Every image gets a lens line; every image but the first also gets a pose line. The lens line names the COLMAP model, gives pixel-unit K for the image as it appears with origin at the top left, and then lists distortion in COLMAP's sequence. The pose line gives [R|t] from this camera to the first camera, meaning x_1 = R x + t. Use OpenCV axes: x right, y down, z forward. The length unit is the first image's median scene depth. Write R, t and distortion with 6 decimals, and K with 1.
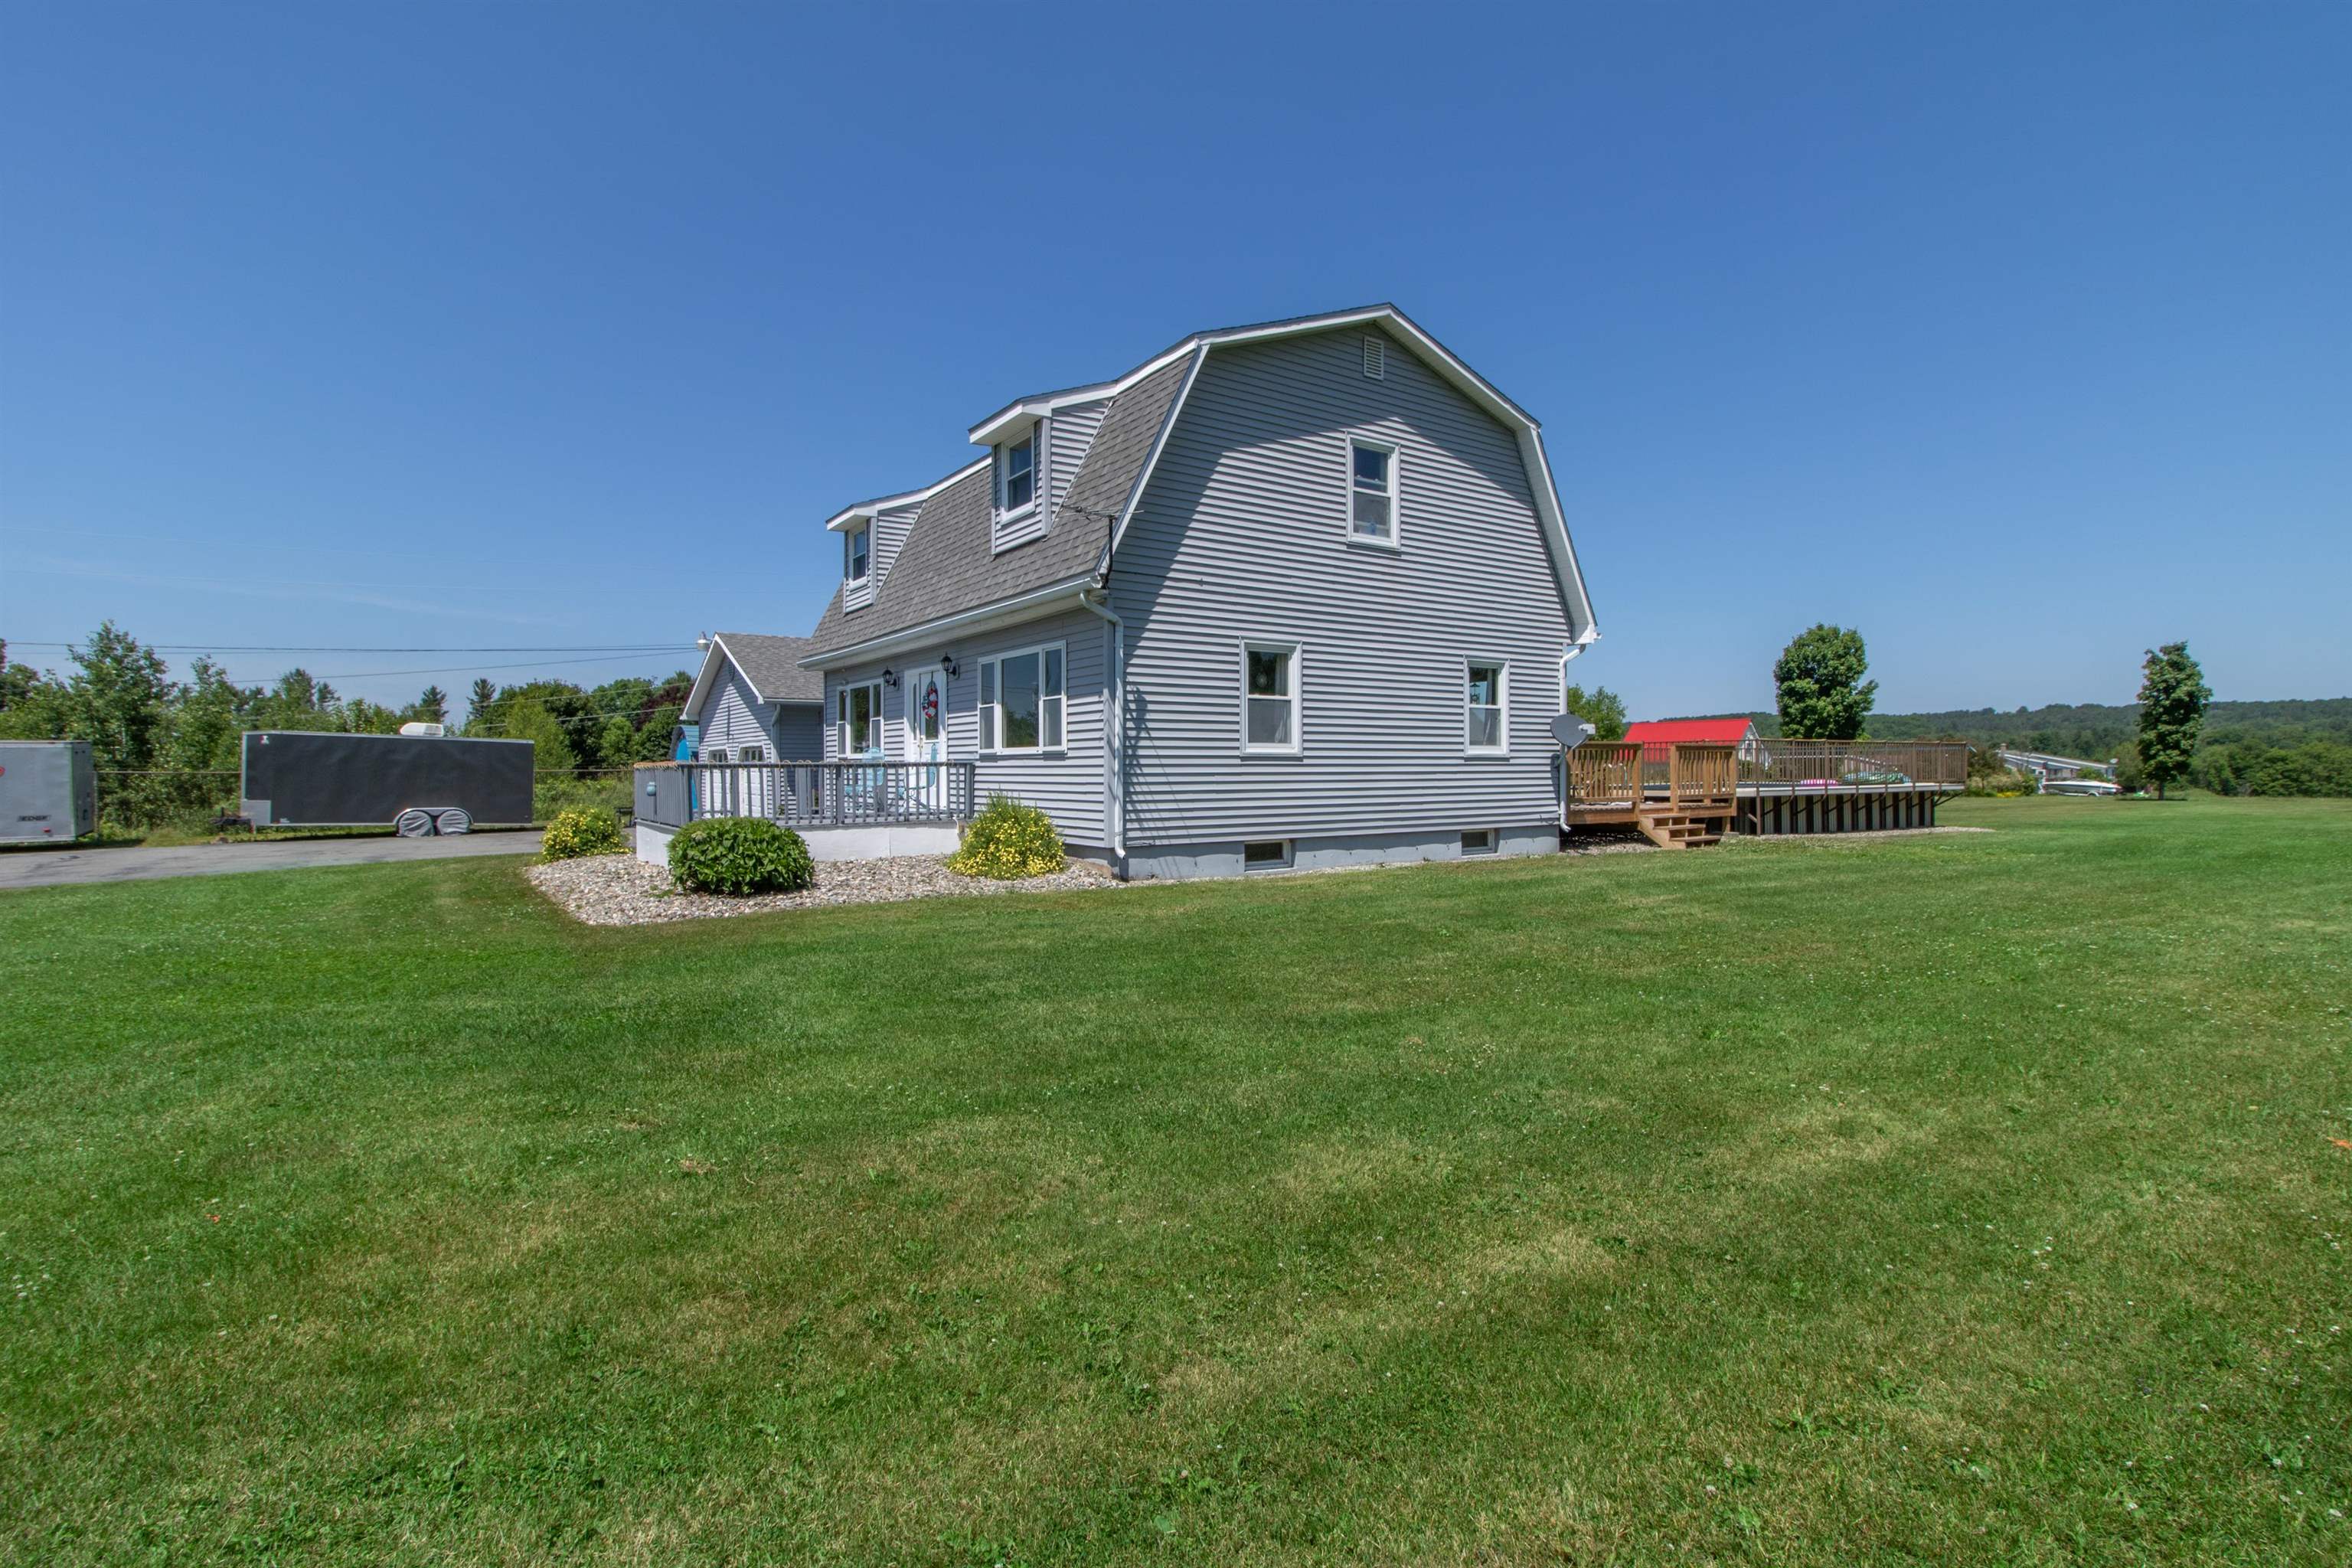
lens RADIAL K [[1081.9, 0, 1157.7], [0, 1081.9, 749.8], [0, 0, 1]] dist [0.001877, 0.000178]
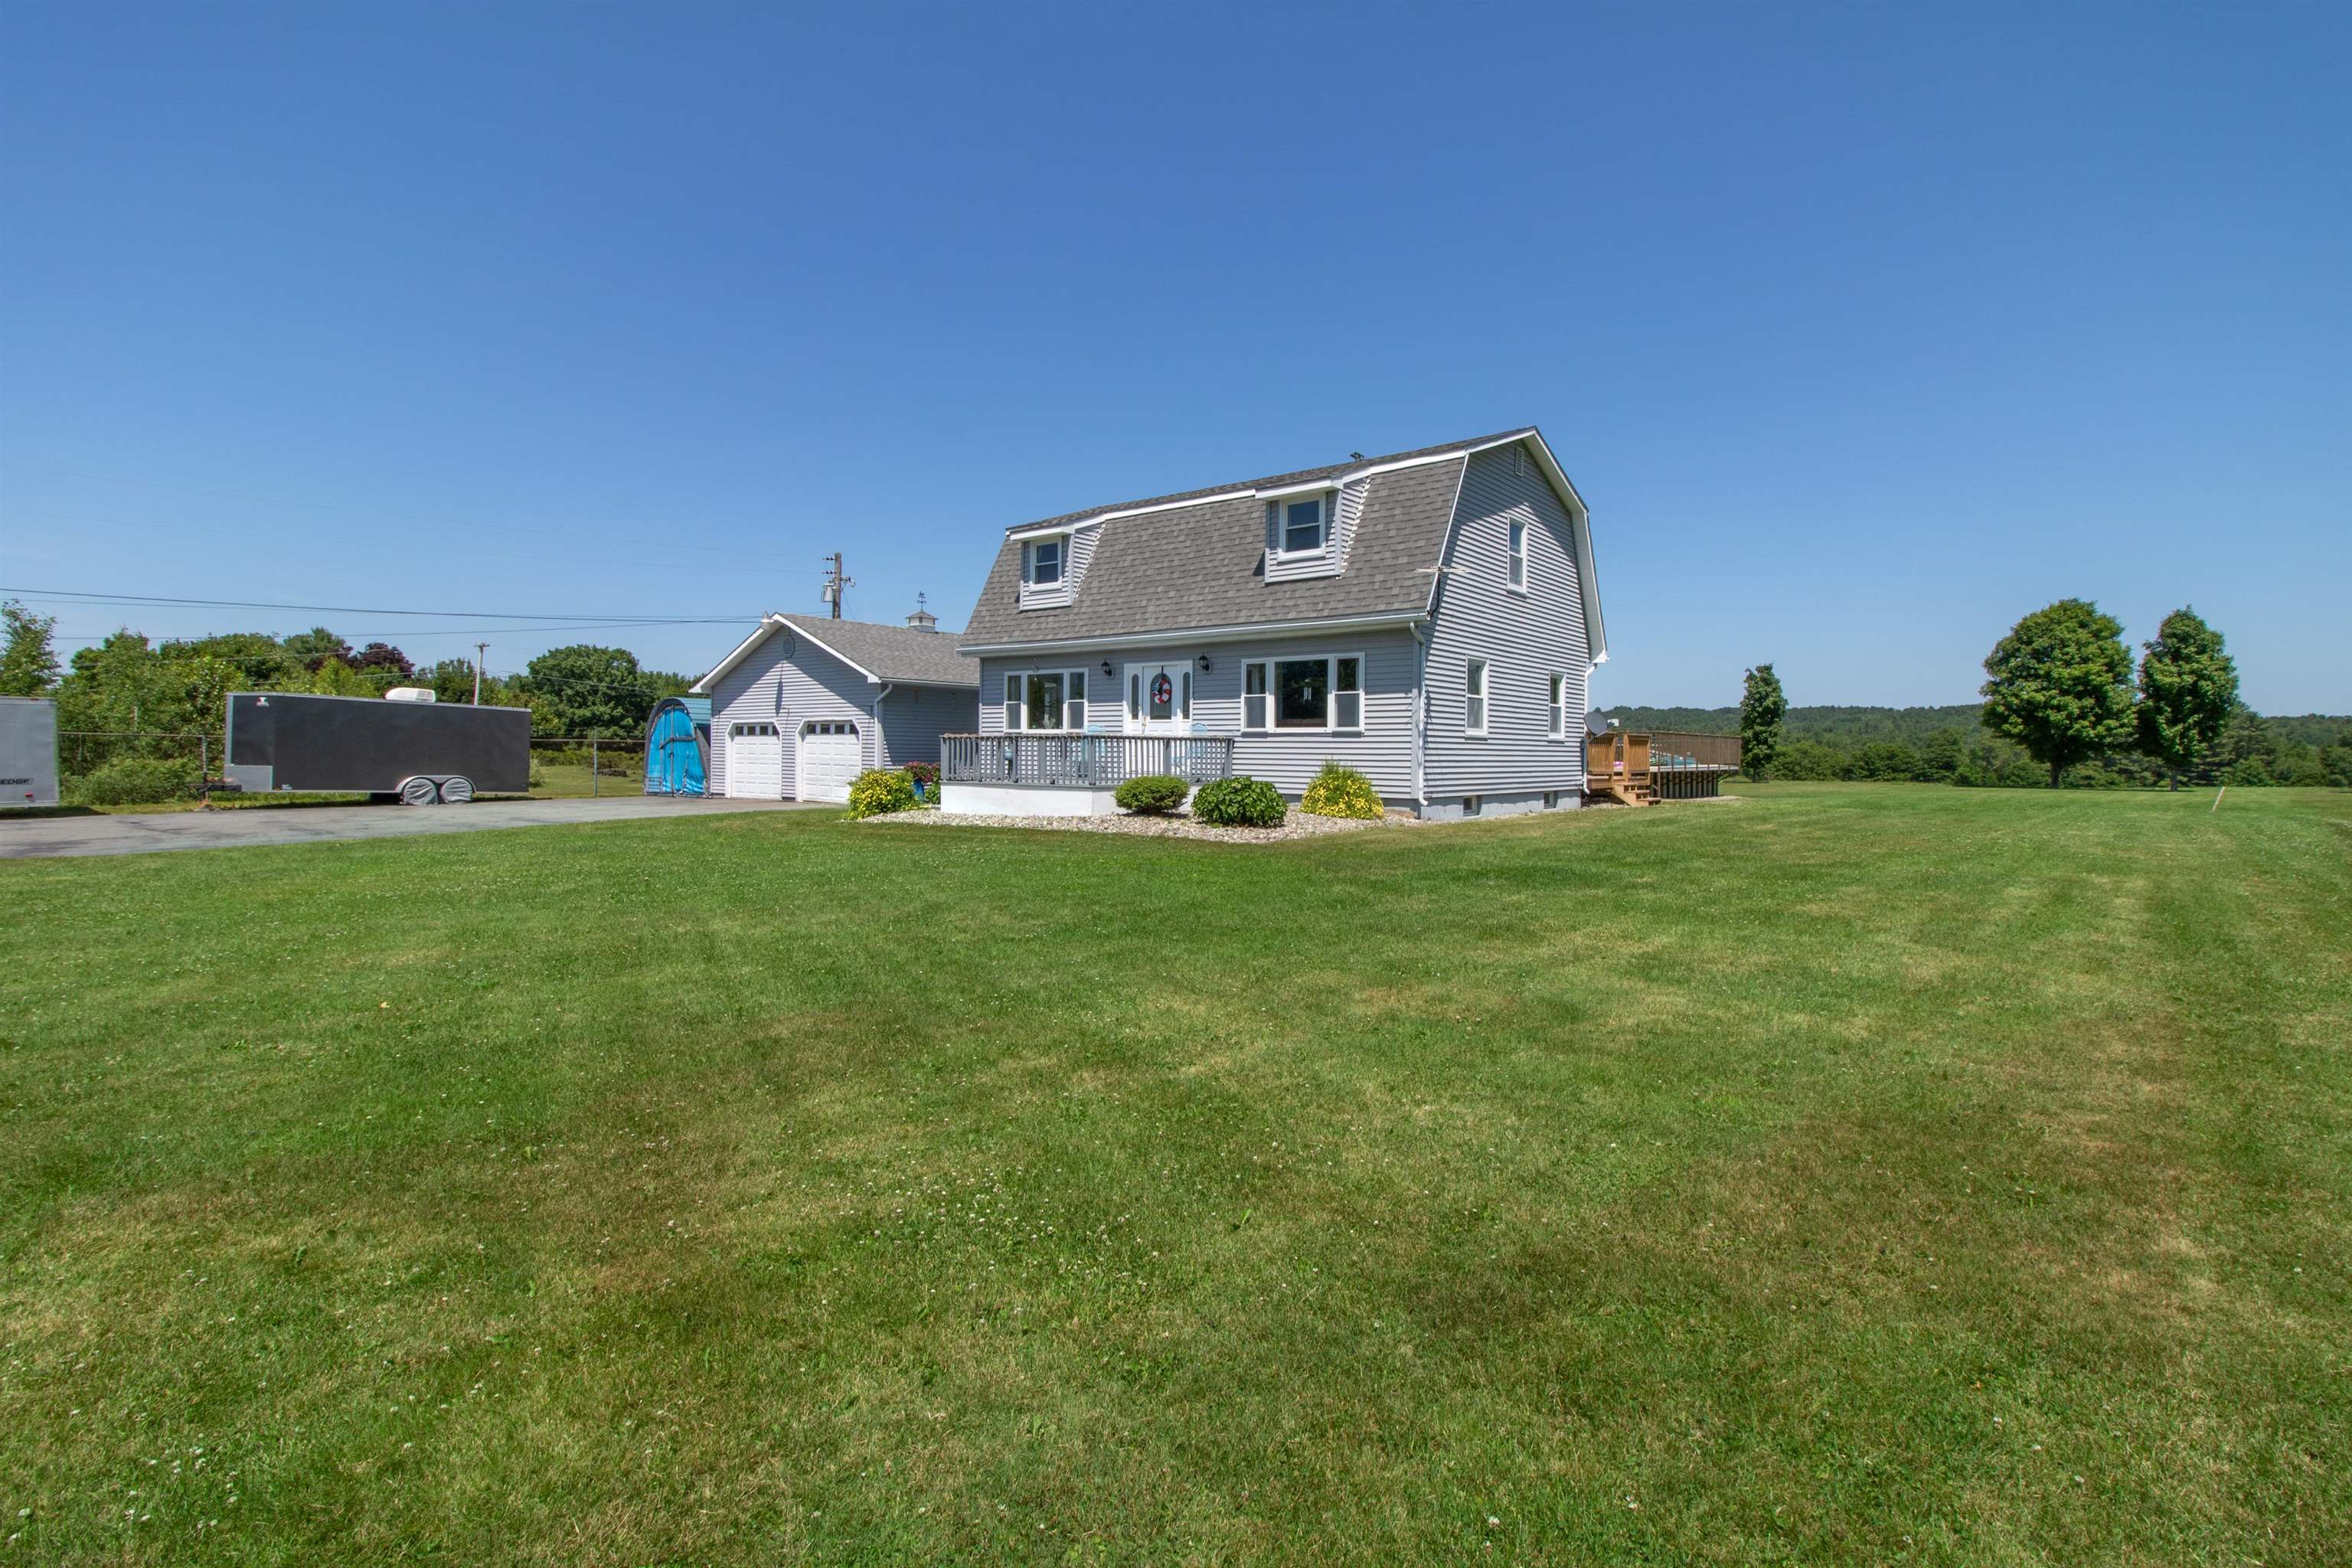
lens RADIAL K [[1081.9, 0, 1157.7], [0, 1081.9, 749.8], [0, 0, 1]] dist [0.001877, 0.000178]
pose [[0.958501, 0.014417, 0.284723, -0.555476], [-0.018945, 0.999734, 0.013156, 0.008925], [-0.284458, -0.018004, 0.958519, -0.206167]]
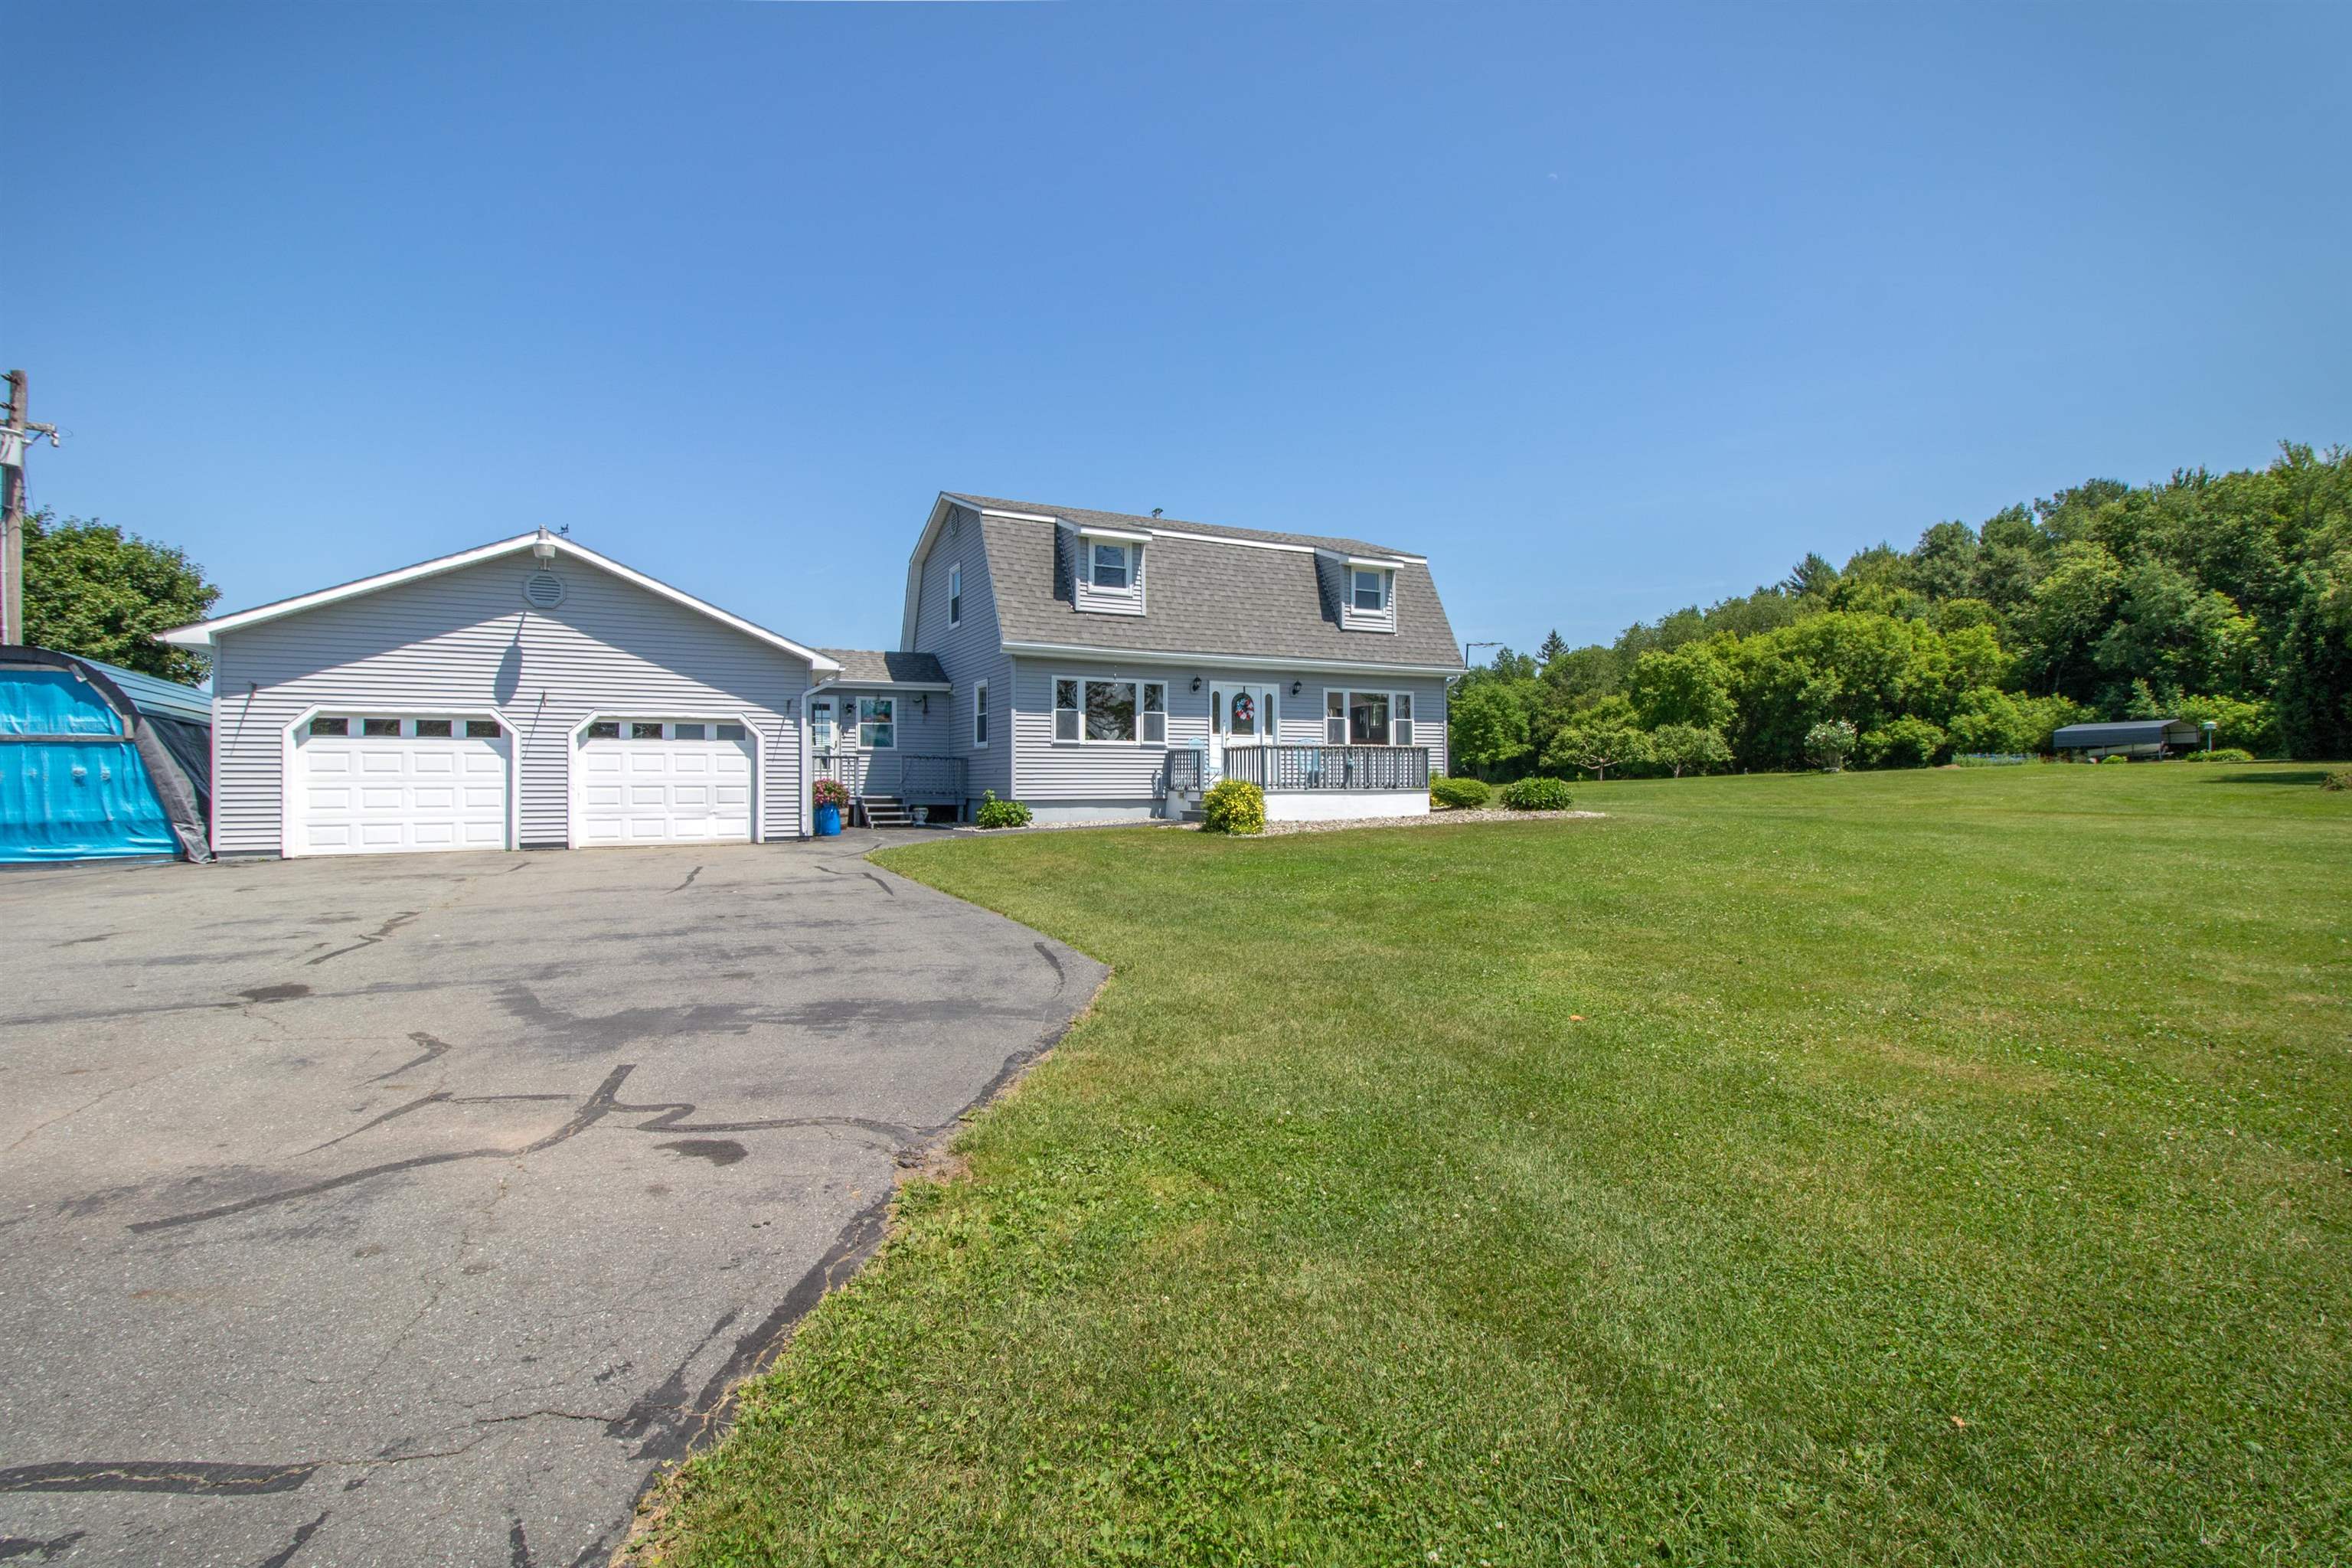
lens RADIAL K [[1096.7, 0, 1176.0], [0, 1096.7, 784.0], [0, 0, 1]] dist [0.003295, 0.000418]
pose [[0.125853, 0.005647, 0.992033, -1.577732], [-0.011866, 0.999921, -0.004186, 0.059179], [-0.991978, -0.011244, 0.125910, 0.879110]]
